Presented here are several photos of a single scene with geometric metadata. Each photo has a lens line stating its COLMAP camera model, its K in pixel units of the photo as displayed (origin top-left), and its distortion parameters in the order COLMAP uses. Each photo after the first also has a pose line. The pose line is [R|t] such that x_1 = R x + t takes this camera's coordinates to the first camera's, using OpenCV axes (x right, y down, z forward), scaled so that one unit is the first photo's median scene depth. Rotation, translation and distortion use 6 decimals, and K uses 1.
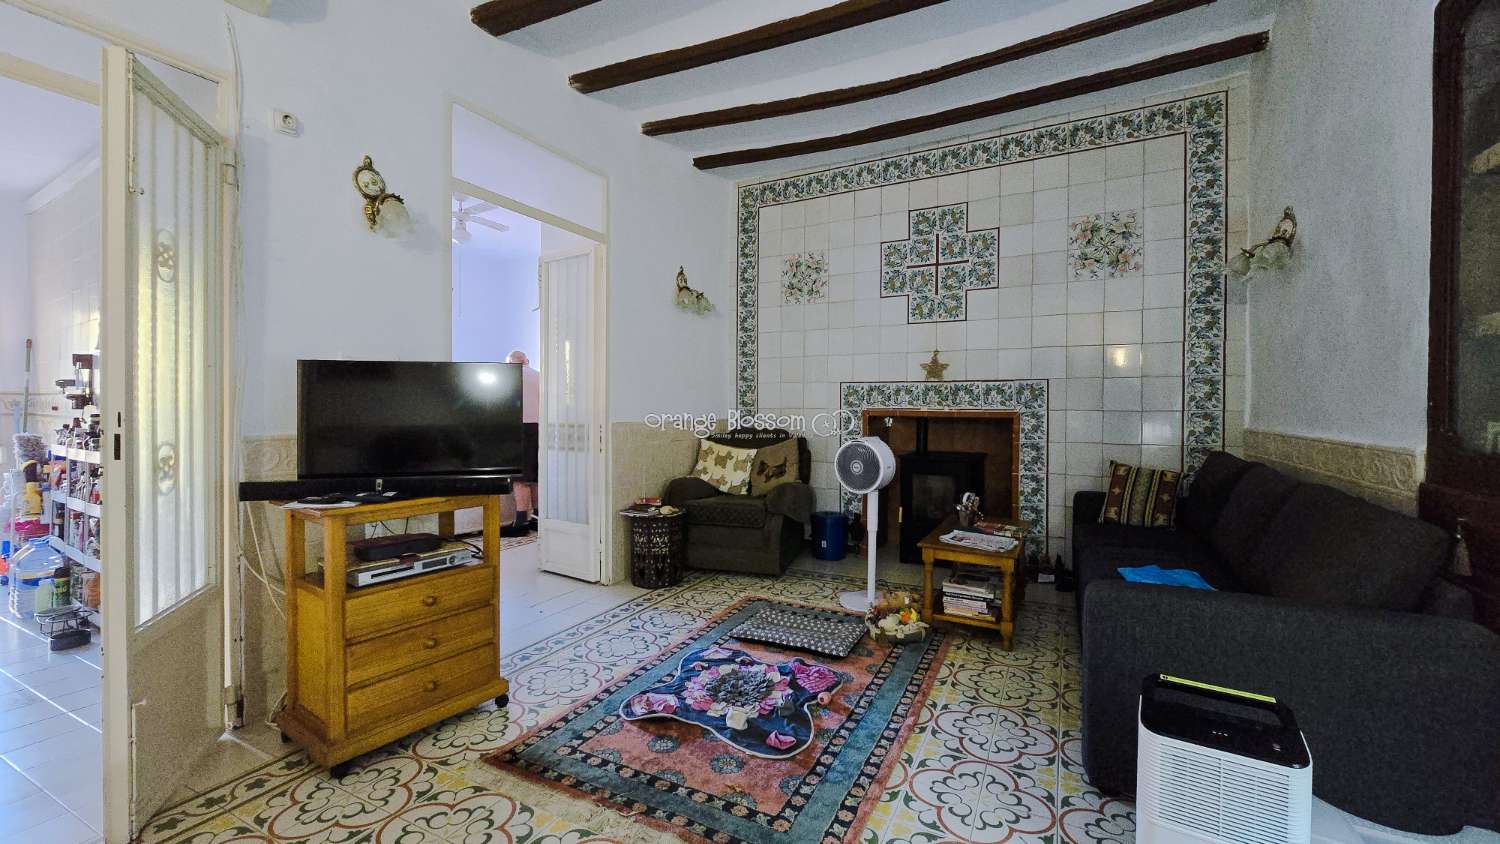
lens RADIAL K [[611.7, 0, 755.4], [0, 611.7, 409.4], [0, 0, 1]] dist [-0.001658, -0.001180]
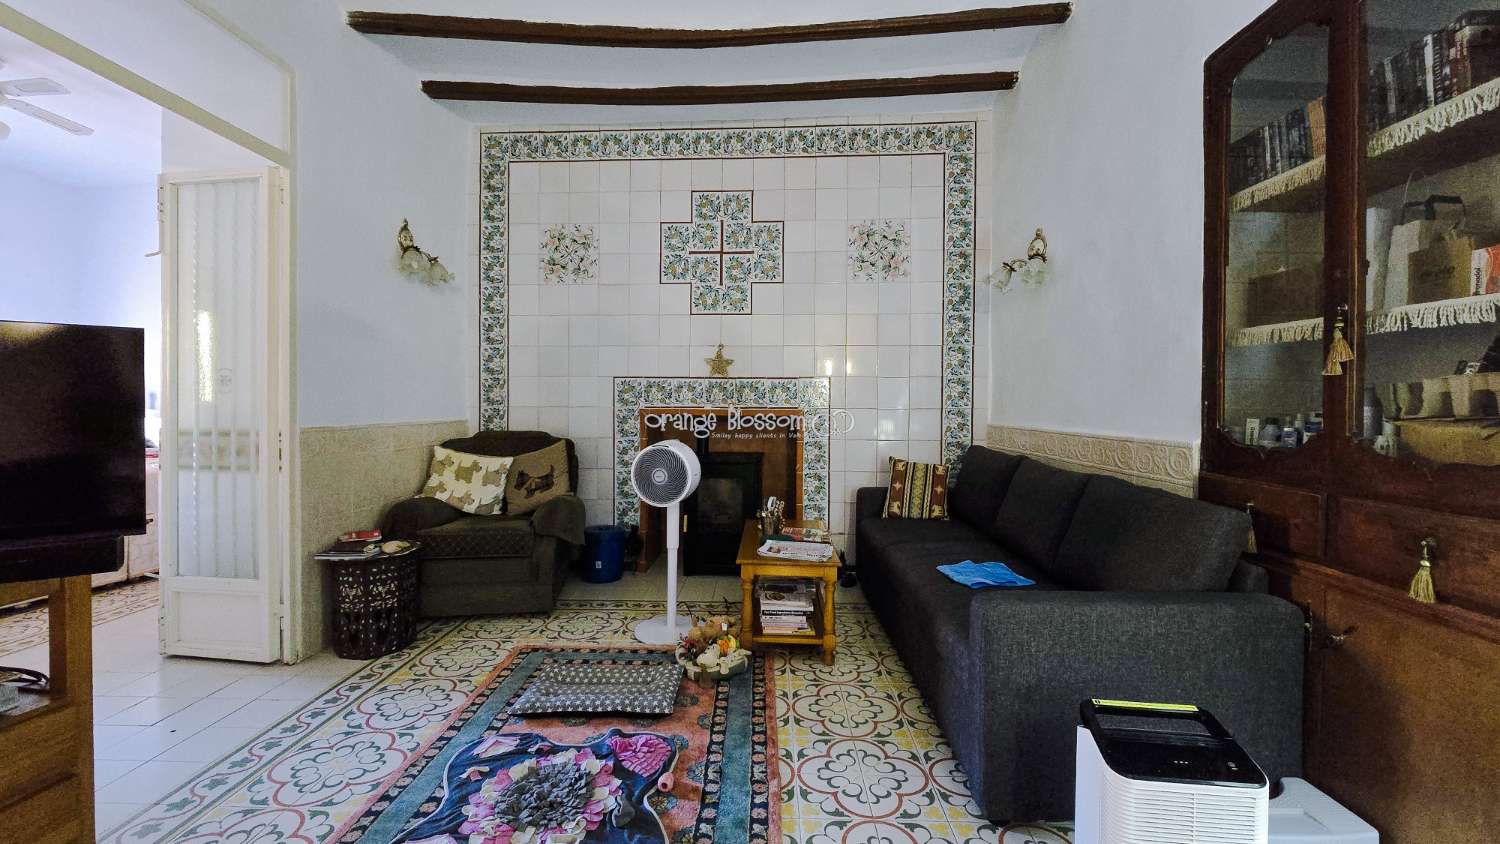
lens RADIAL K [[611.7, 0, 755.4], [0, 611.7, 409.4], [0, 0, 1]] dist [-0.001658, -0.001180]
pose [[0.900031, -0.003351, 0.435813, -0.069675], [0.001518, 0.999988, 0.004555, -0.001794], [-0.435824, -0.003438, 0.900026, 0.146655]]
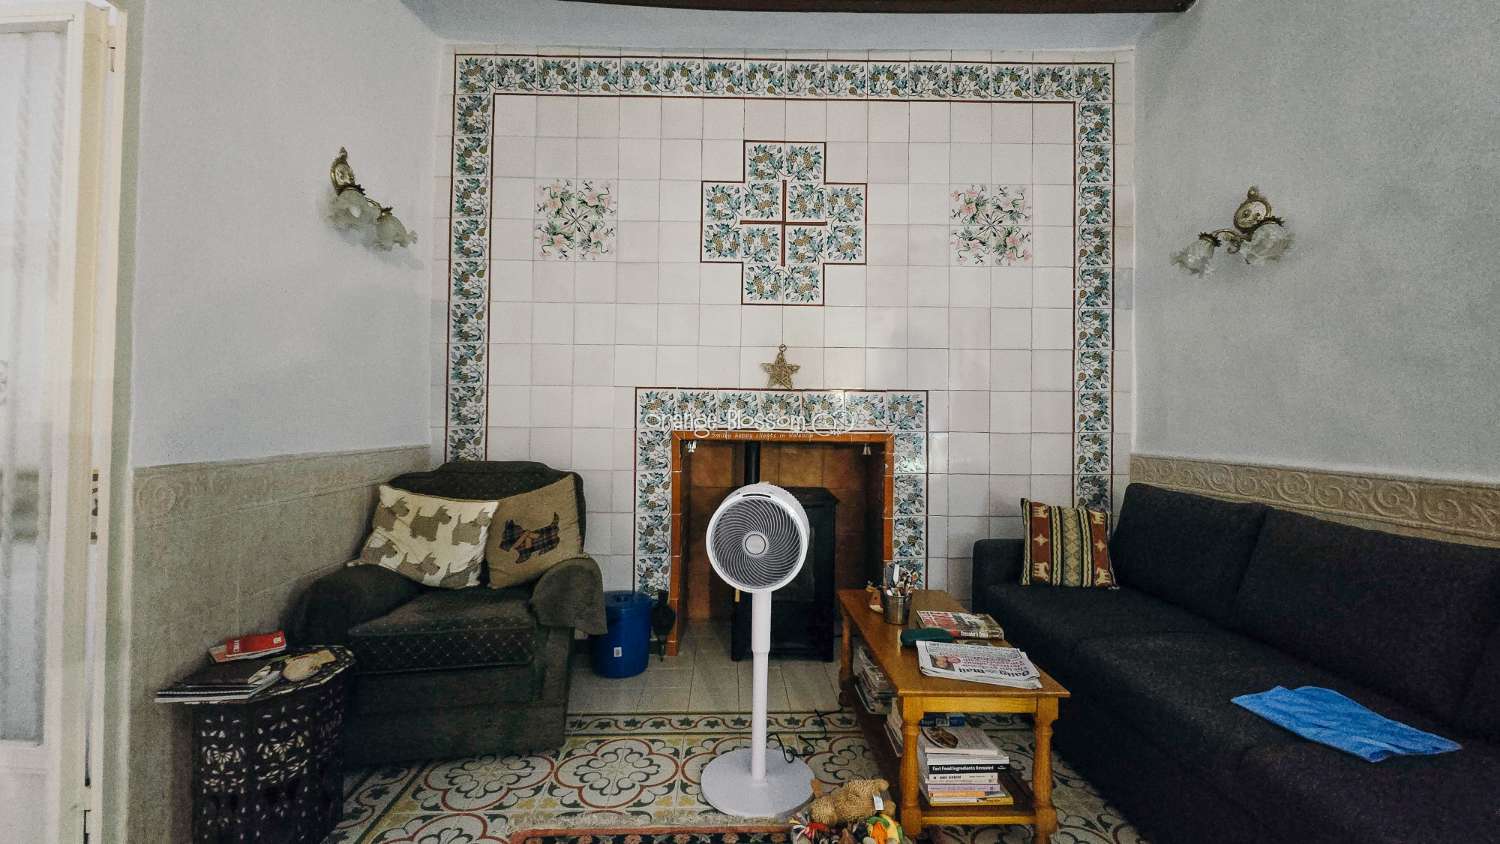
lens RADIAL K [[611.7, 0, 755.4], [0, 611.7, 409.4], [0, 0, 1]] dist [-0.001658, -0.001180]
pose [[0.869001, 0.015242, 0.494575, -0.080214], [-0.004362, 0.999723, -0.023144, -0.007907], [-0.494791, 0.017955, 0.868827, 0.445982]]
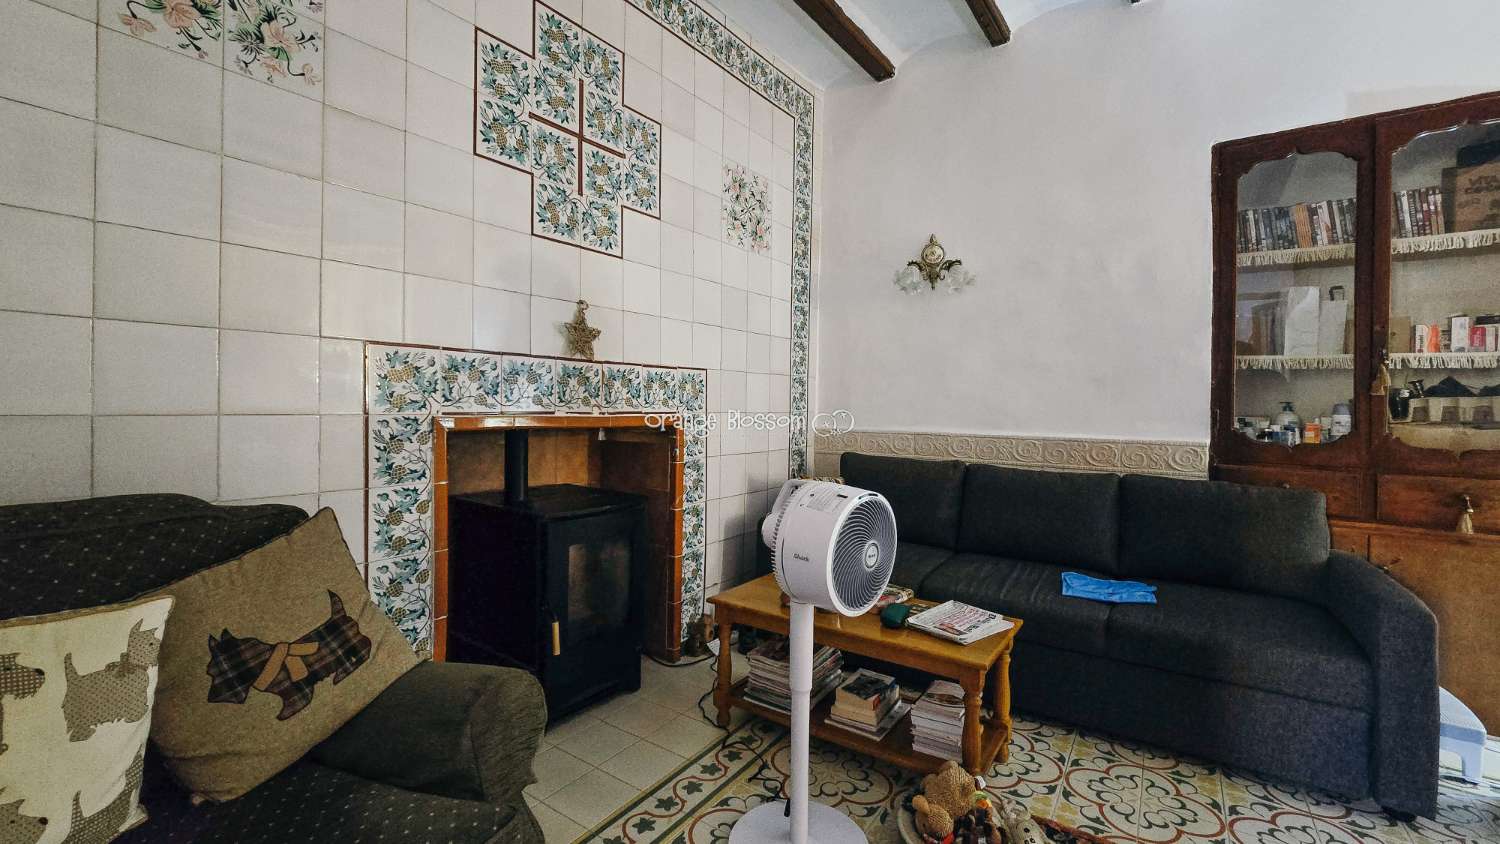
lens RADIAL K [[611.7, 0, 755.4], [0, 611.7, 409.4], [0, 0, 1]] dist [-0.001658, -0.001180]
pose [[0.124514, -0.008958, 0.992177, -0.224153], [-0.004592, 0.999943, 0.009605, -0.009907], [-0.992207, -0.005752, 0.124466, 0.850301]]
